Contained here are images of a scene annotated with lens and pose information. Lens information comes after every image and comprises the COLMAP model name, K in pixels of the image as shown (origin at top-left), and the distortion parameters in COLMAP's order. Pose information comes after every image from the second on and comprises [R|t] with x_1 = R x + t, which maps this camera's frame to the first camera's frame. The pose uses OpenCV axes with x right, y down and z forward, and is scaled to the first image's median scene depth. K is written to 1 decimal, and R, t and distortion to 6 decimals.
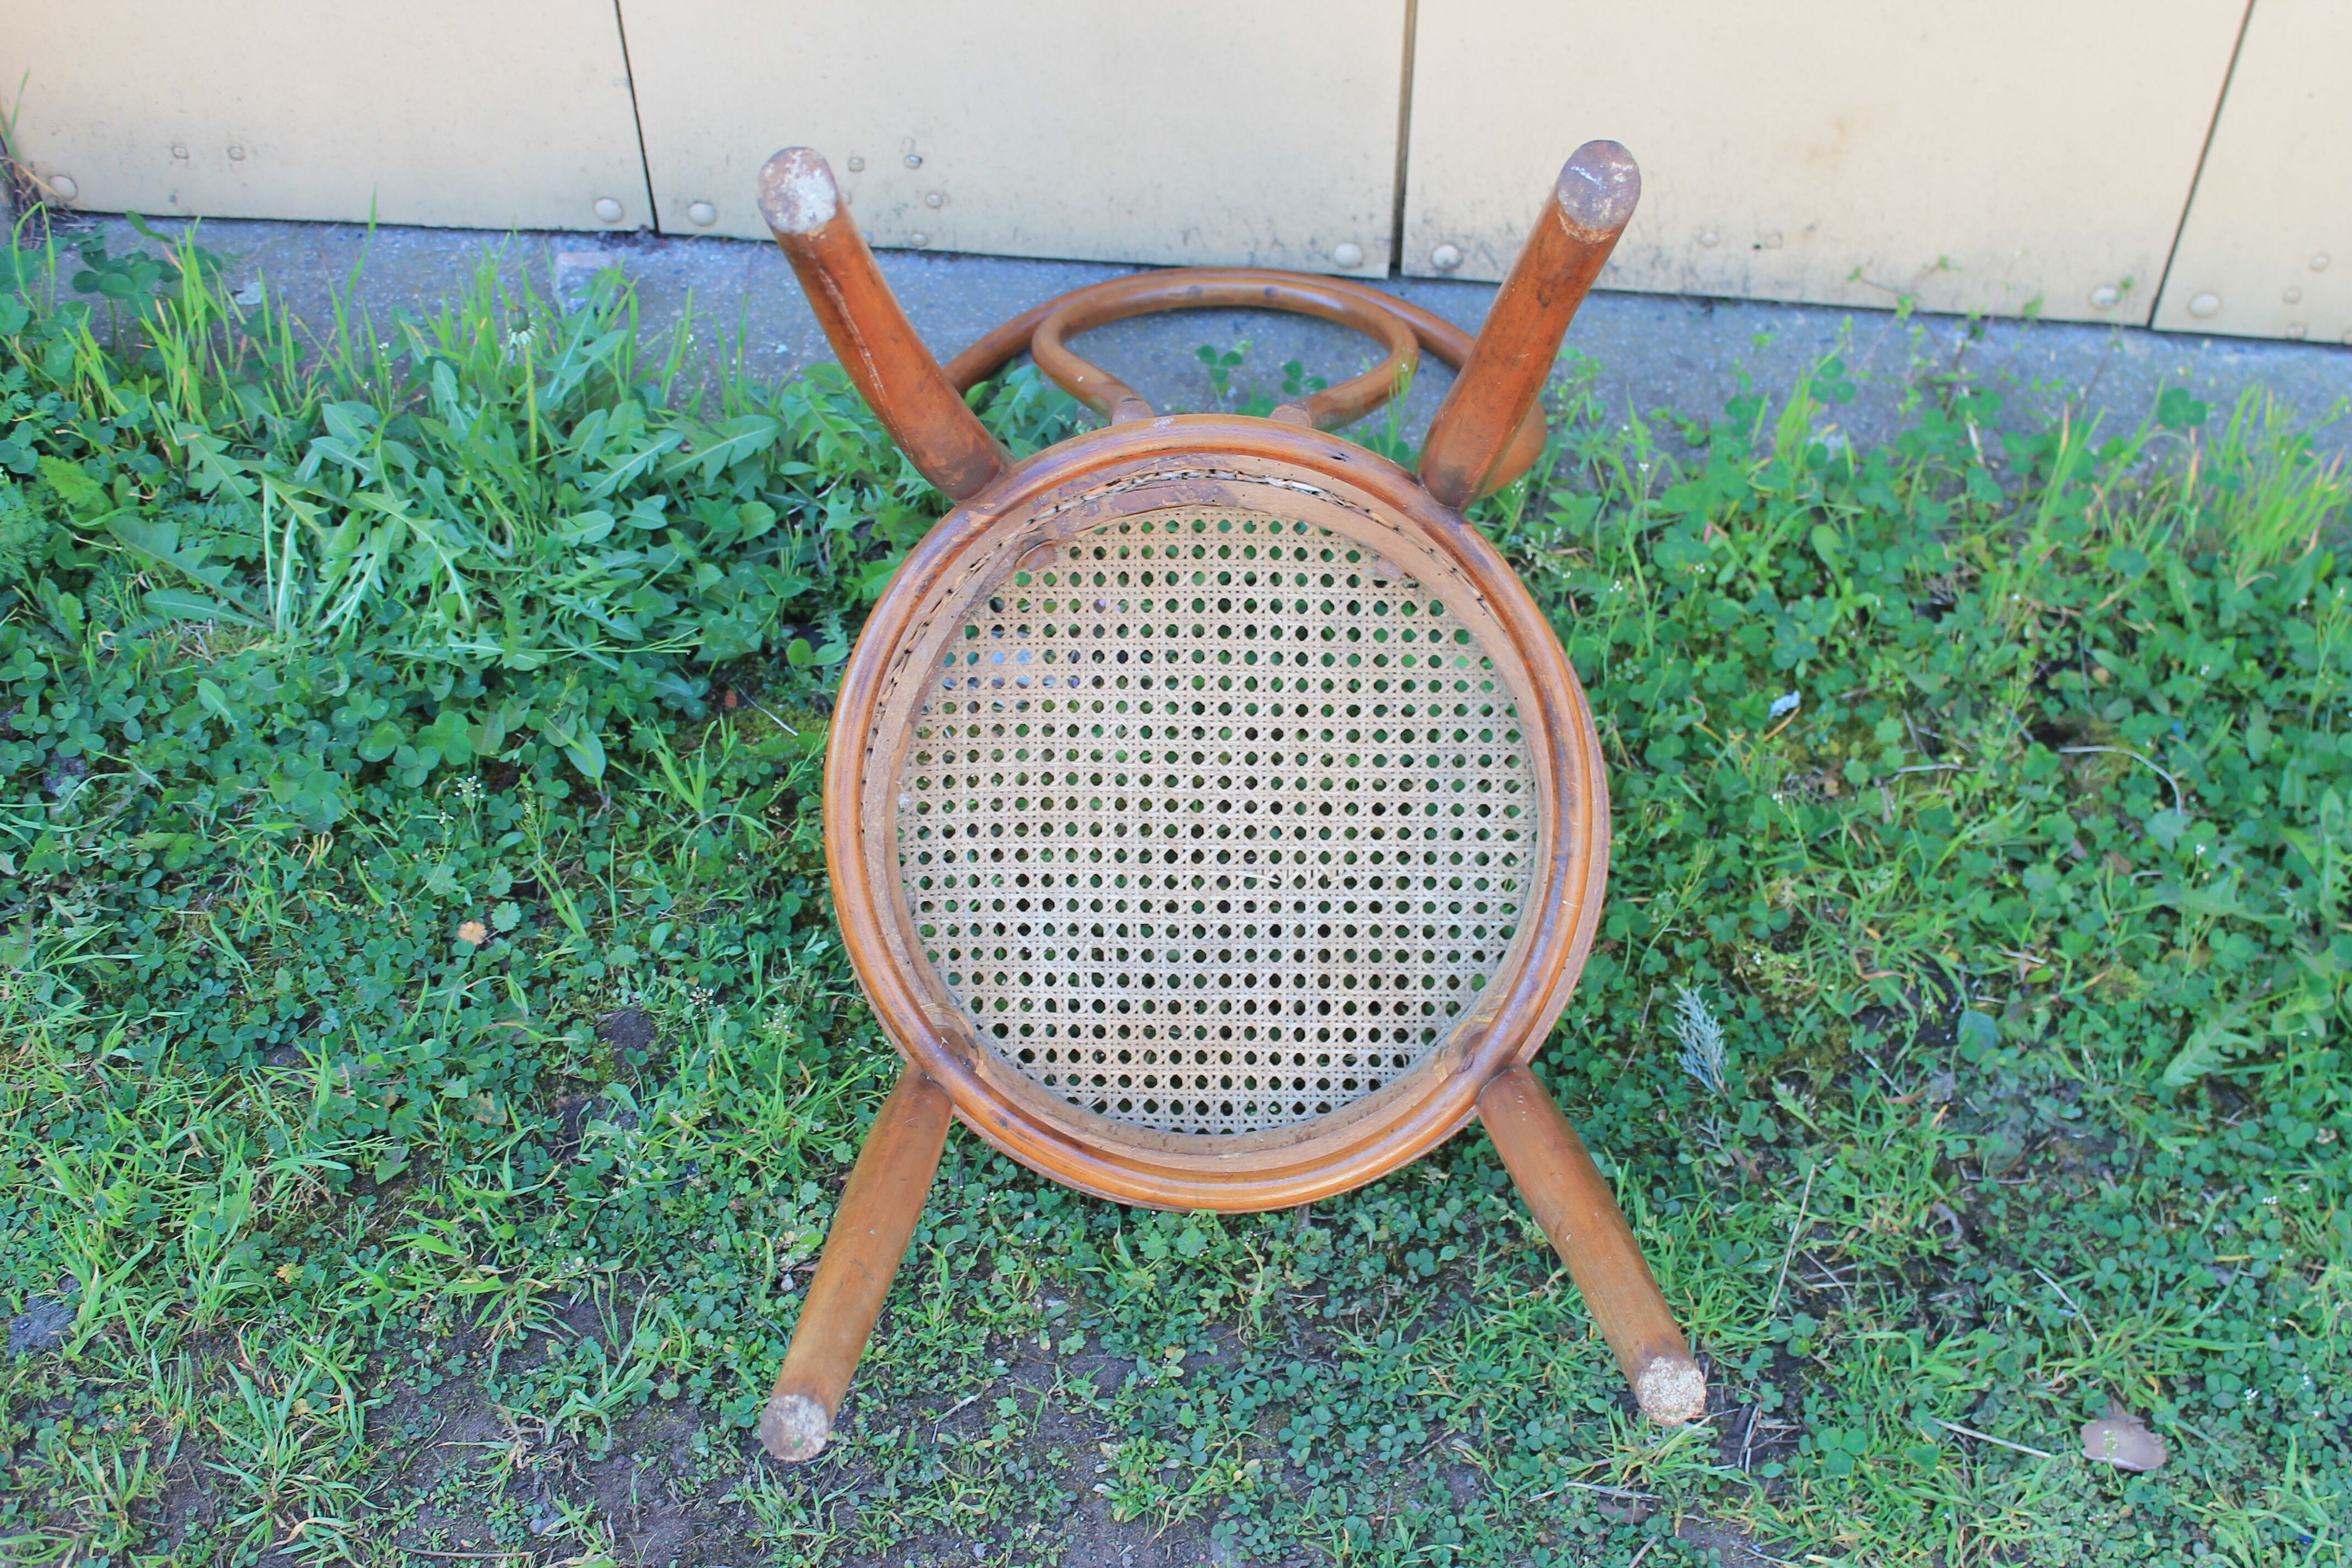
lens RADIAL K [[2884.1, 0, 1214.5], [0, 2884.1, 744.3], [0, 0, 1]] dist [-0.077682, 0.000000]
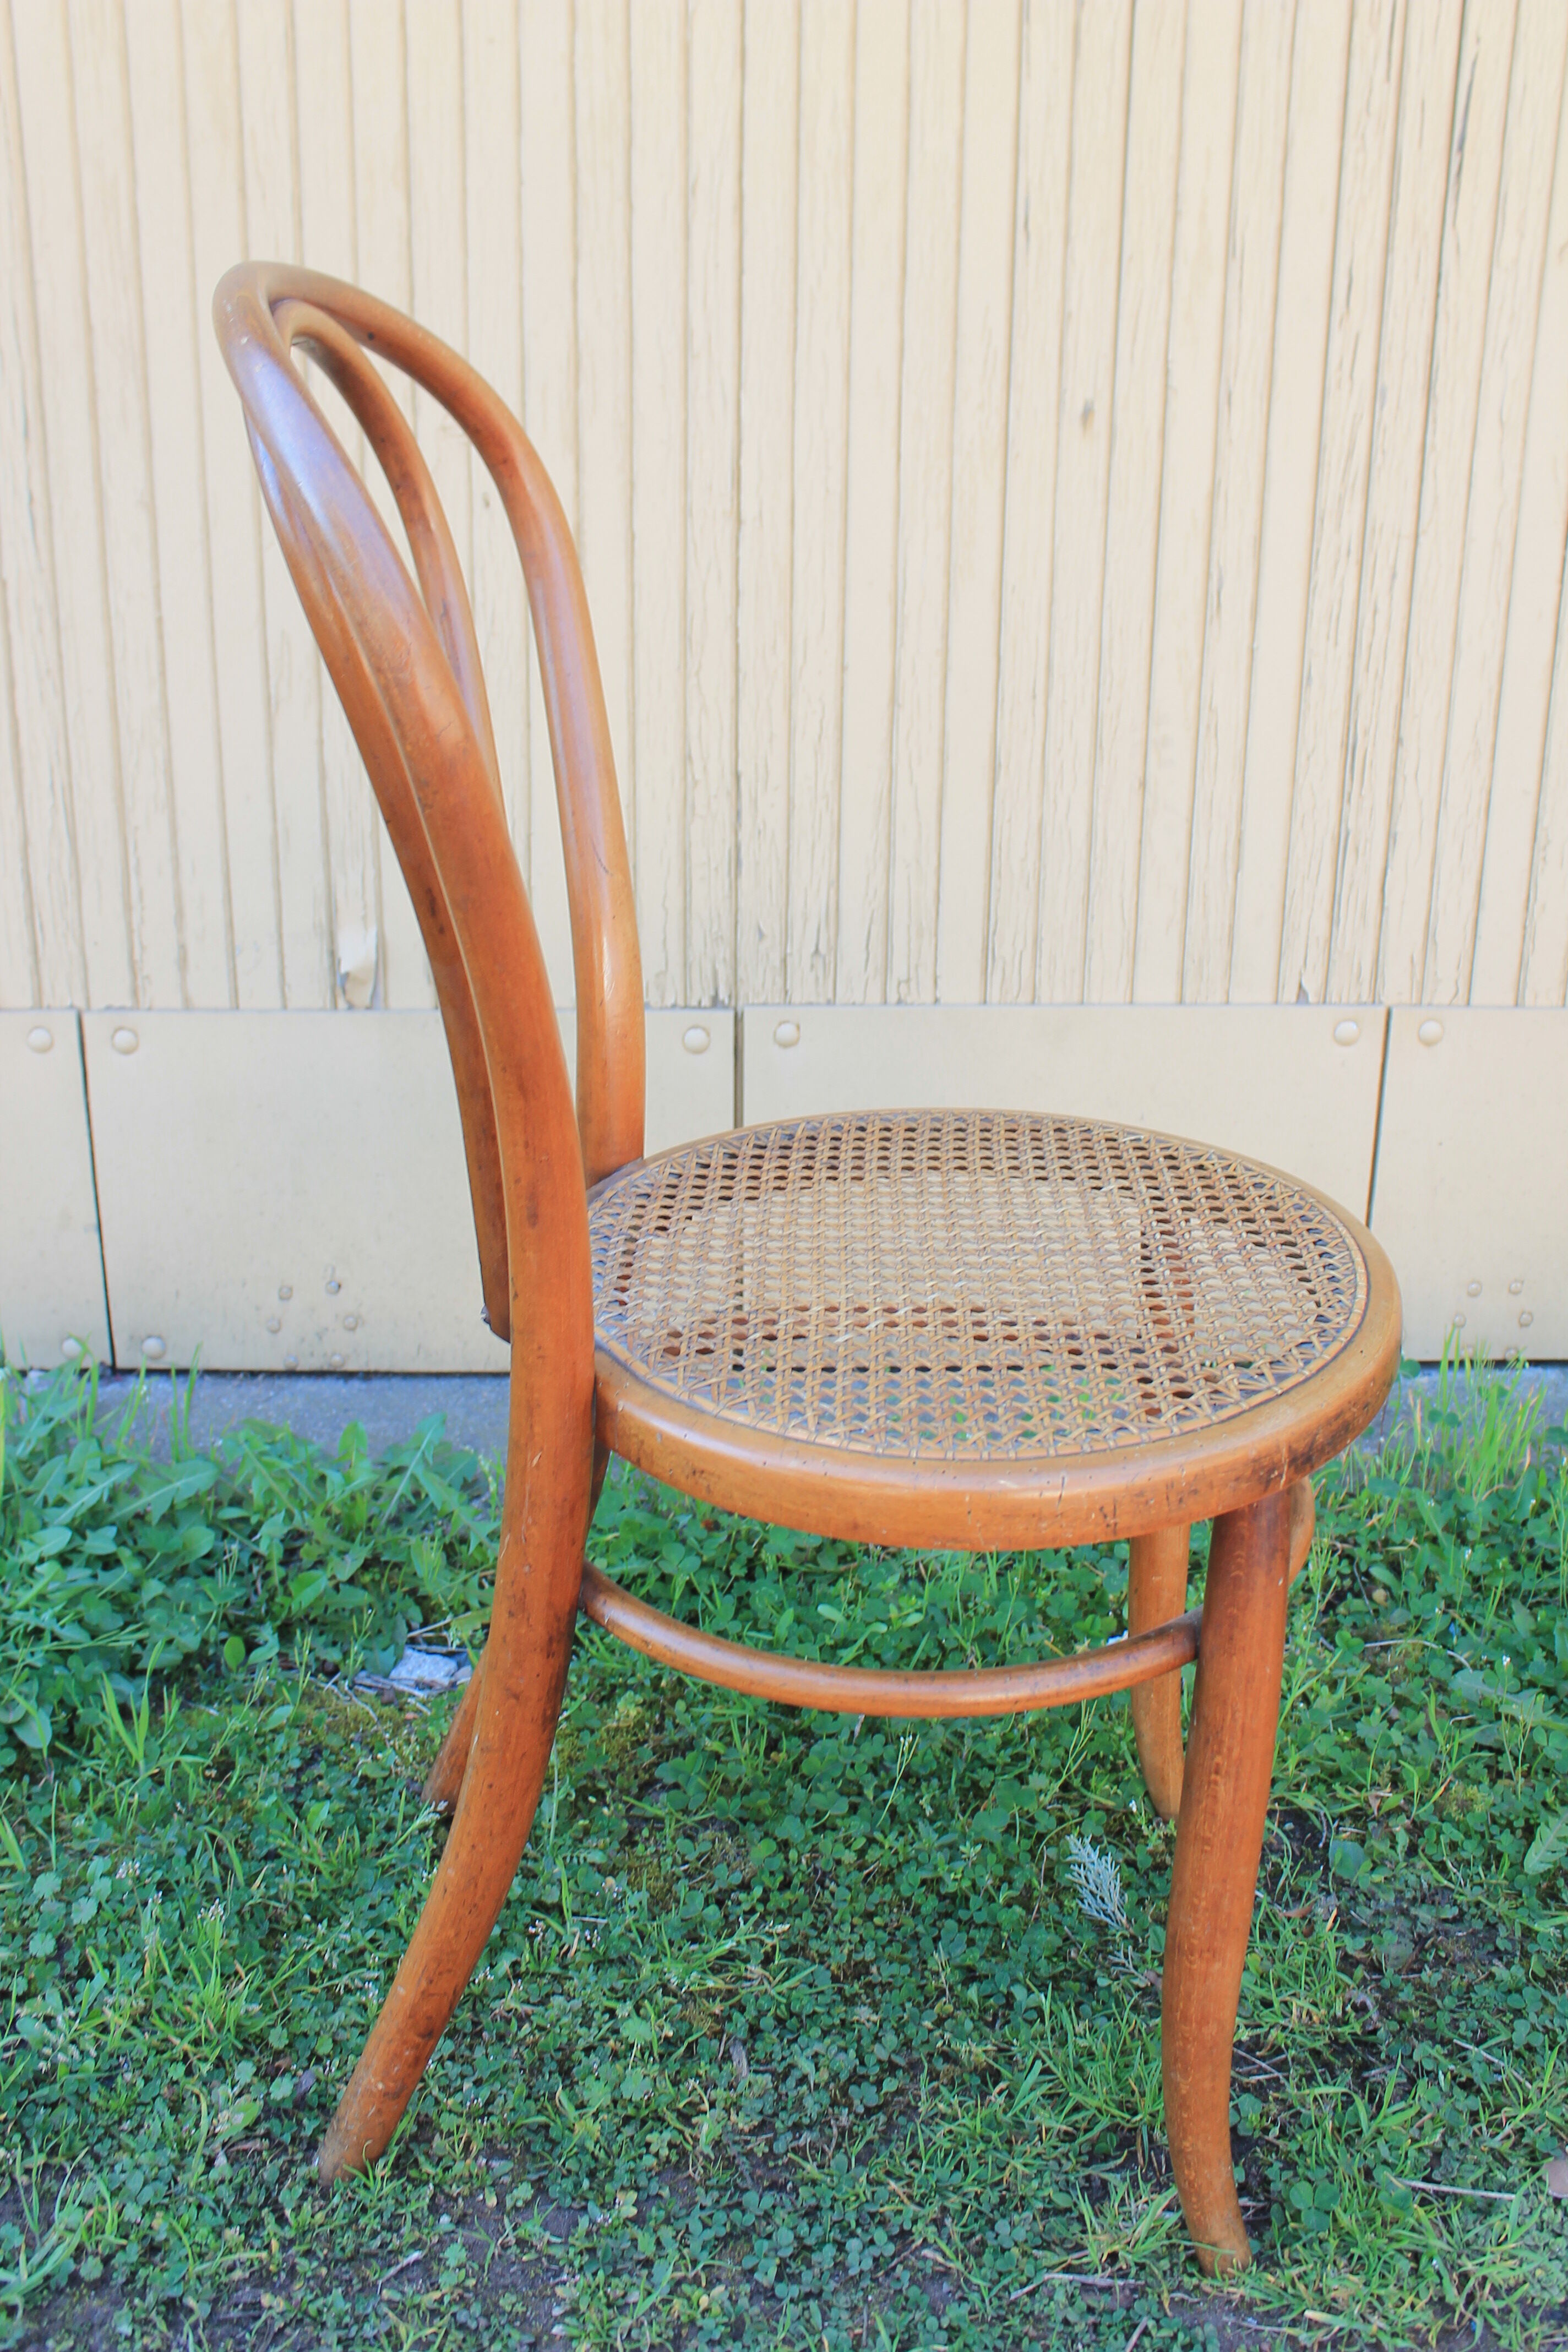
lens RADIAL K [[2228.9, 0, 766.9], [0, 2228.9, 1106.8], [0, 0, 1]] dist [-0.083703, 0.000000]
pose [[0.992387, -0.033824, 0.118420, -0.039747], [0.087461, 0.870520, -0.484300, 0.242116], [-0.086706, 0.490970, 0.866851, 0.170460]]
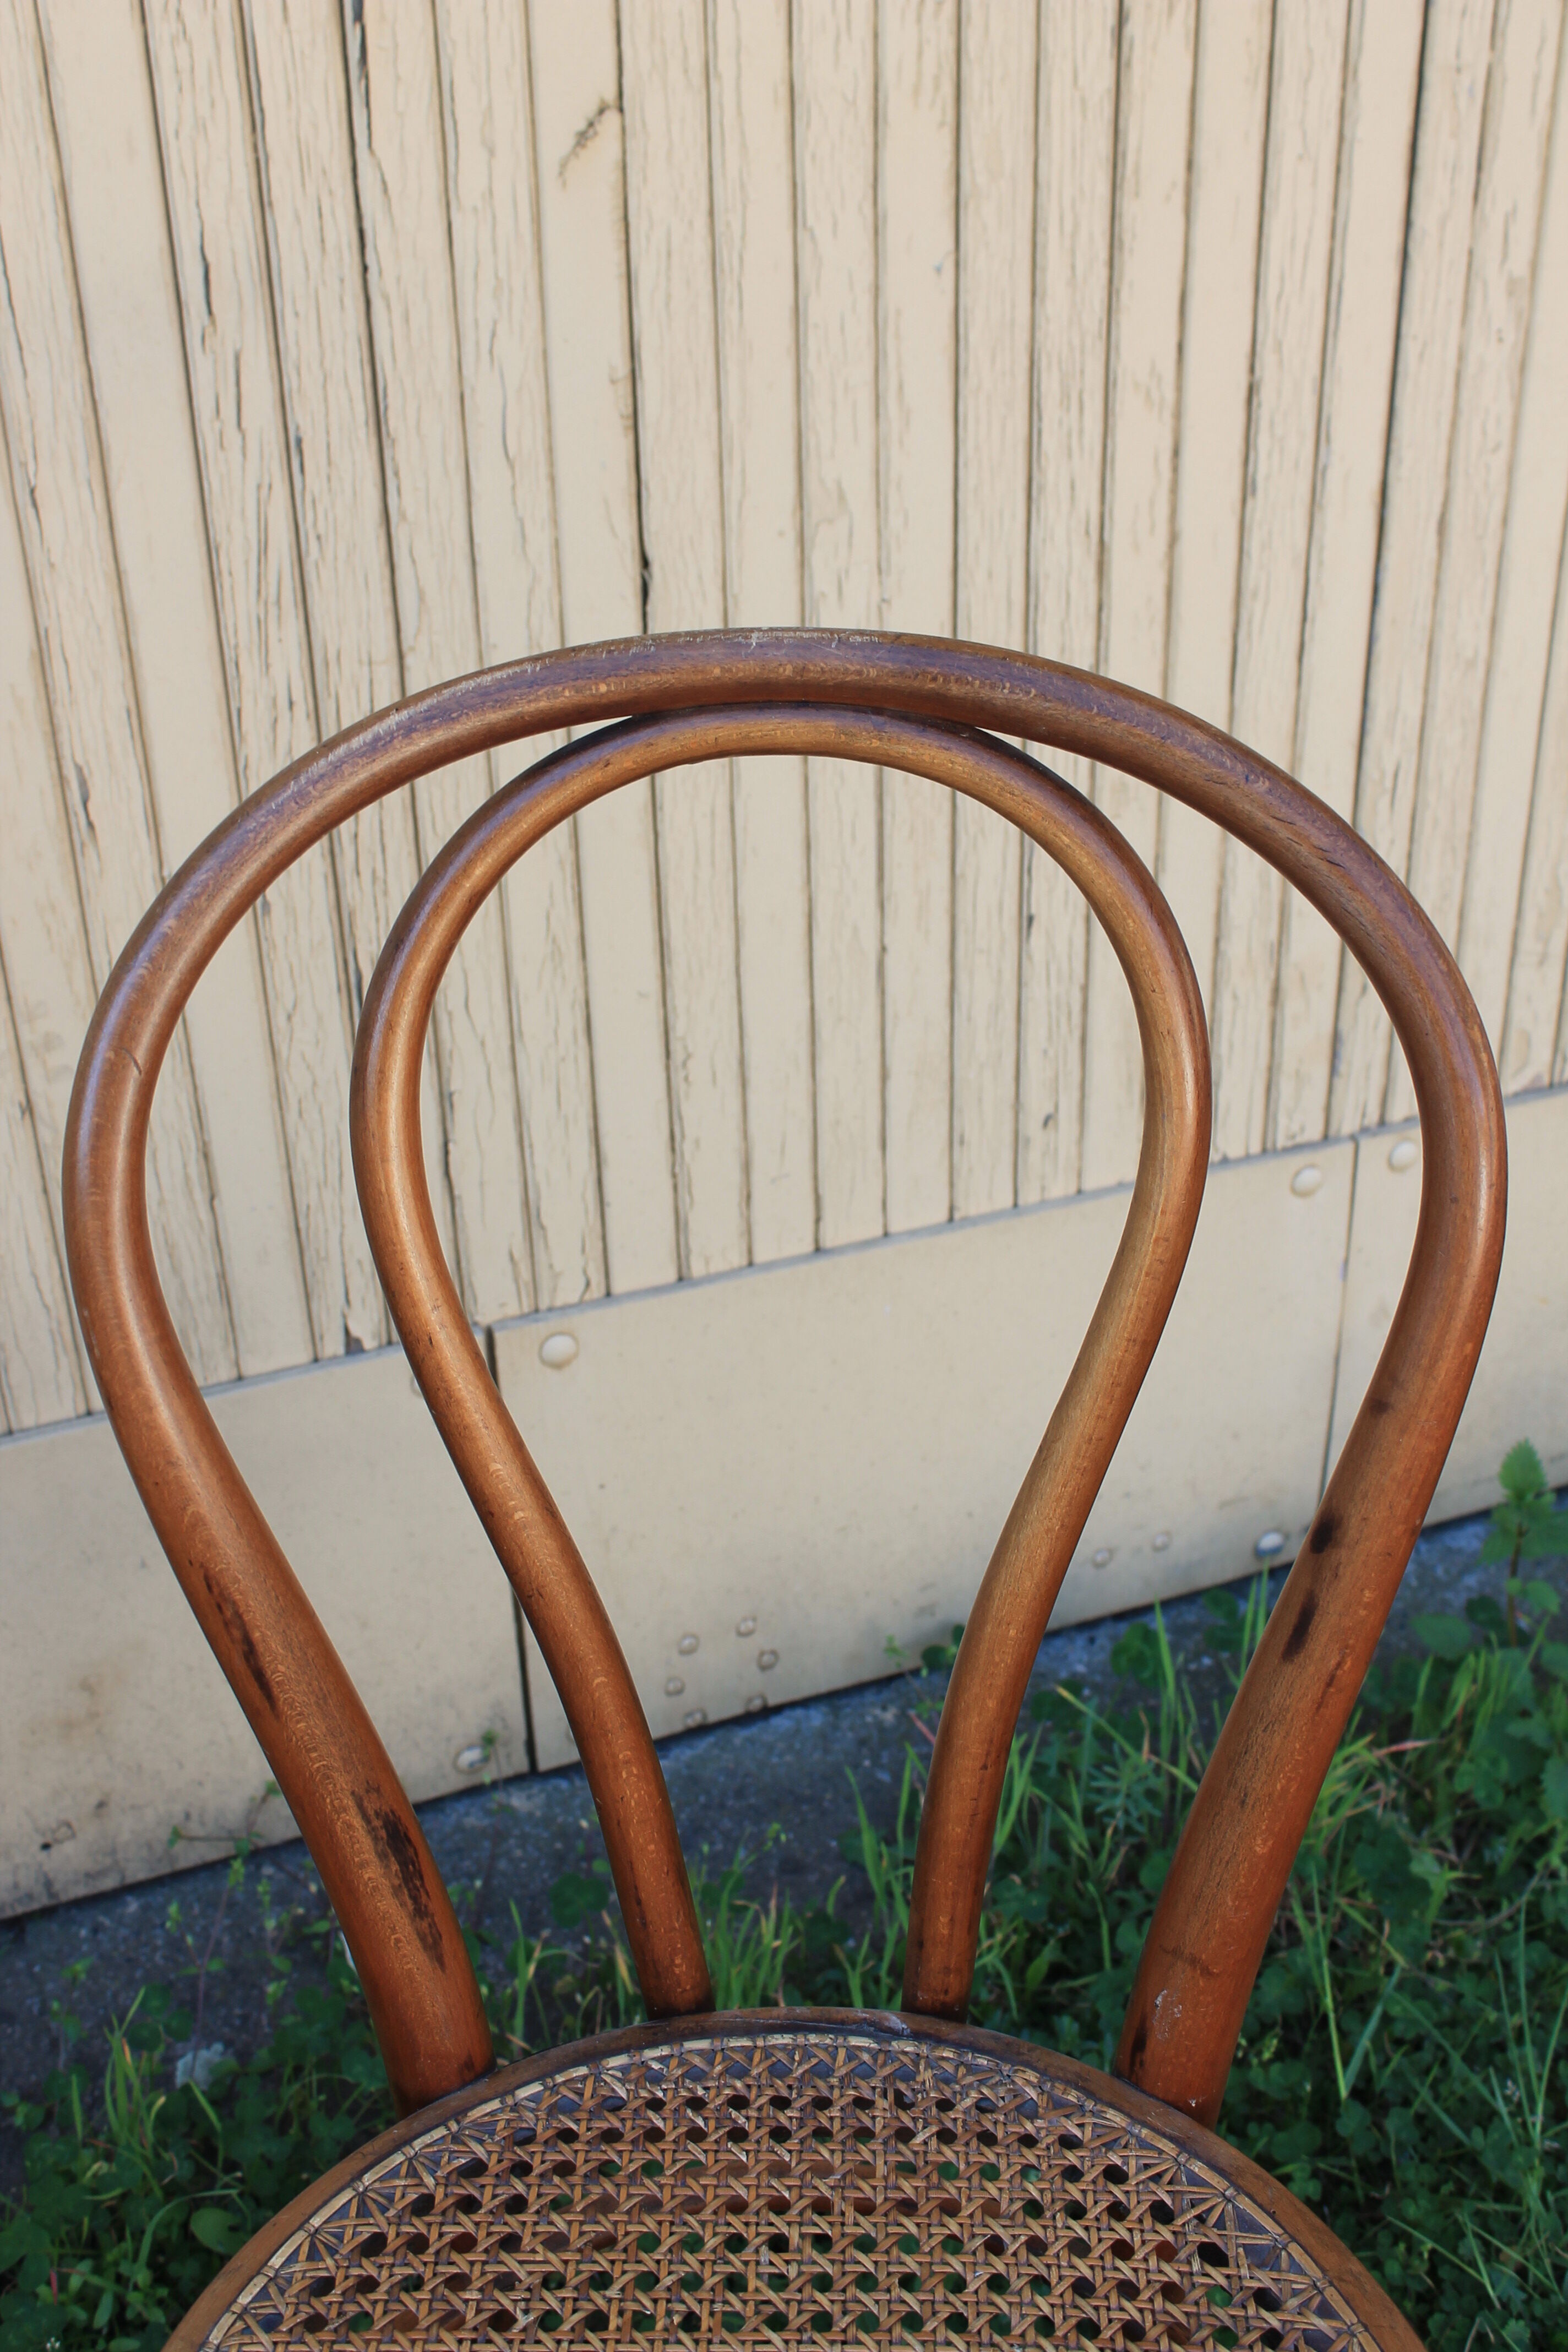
lens RADIAL K [[2680.4, 0, 771.2], [0, 2680.4, 1118.6], [0, 0, 1]] dist [-0.060847, 0.000000]
pose [[0.897329, -0.249795, 0.363872, 0.183464], [0.347470, 0.908172, -0.233428, -0.137673], [-0.272149, 0.335897, 0.901725, 0.242783]]
